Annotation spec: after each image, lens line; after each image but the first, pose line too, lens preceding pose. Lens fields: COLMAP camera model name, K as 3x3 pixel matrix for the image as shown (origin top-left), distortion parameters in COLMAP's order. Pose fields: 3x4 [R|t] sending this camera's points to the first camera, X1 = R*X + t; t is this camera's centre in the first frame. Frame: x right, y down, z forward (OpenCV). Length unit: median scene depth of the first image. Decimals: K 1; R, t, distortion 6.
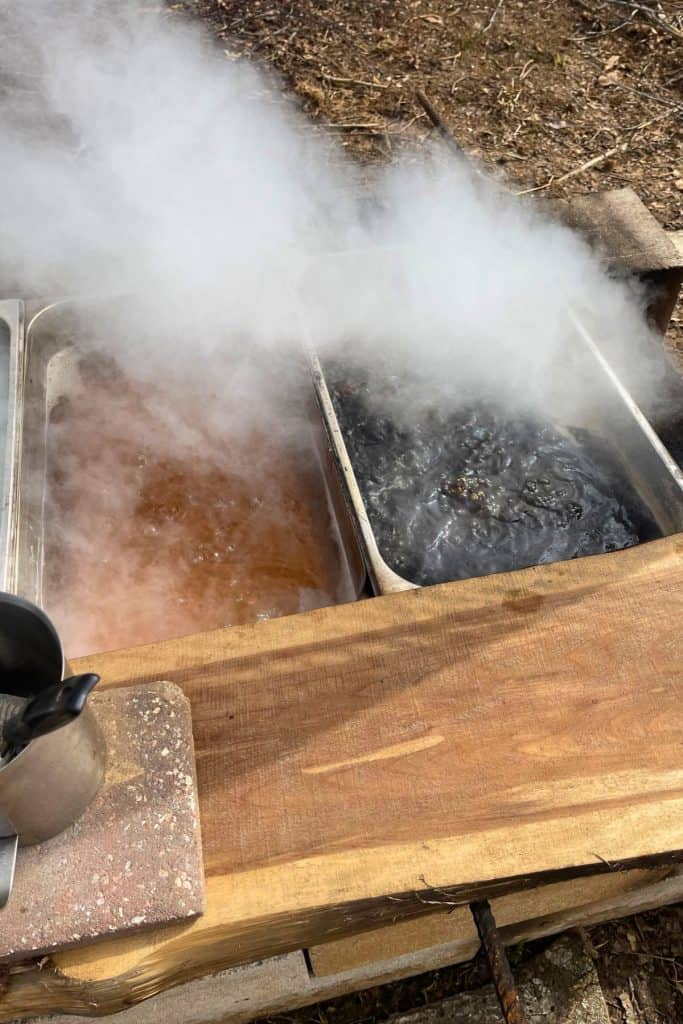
lens RADIAL K [[772.1, 0, 342.0], [0, 772.1, 528.9], [0, 0, 1]] dist [-0.001116, -0.010862]
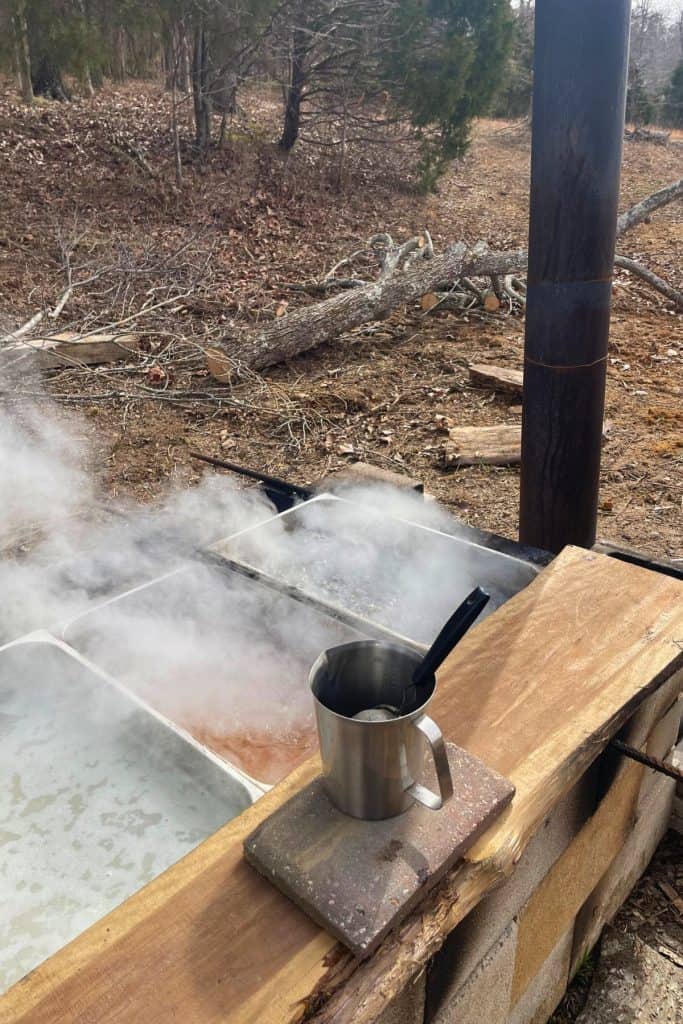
lens RADIAL K [[772.1, 0, 342.0], [0, 772.1, 528.9], [0, 0, 1]] dist [-0.001116, -0.010862]
pose [[0.818325, -0.271729, 0.506466, -0.243909], [0.470660, 0.822573, -0.319145, 0.081307], [-0.329885, 0.499537, 0.801024, -0.100382]]
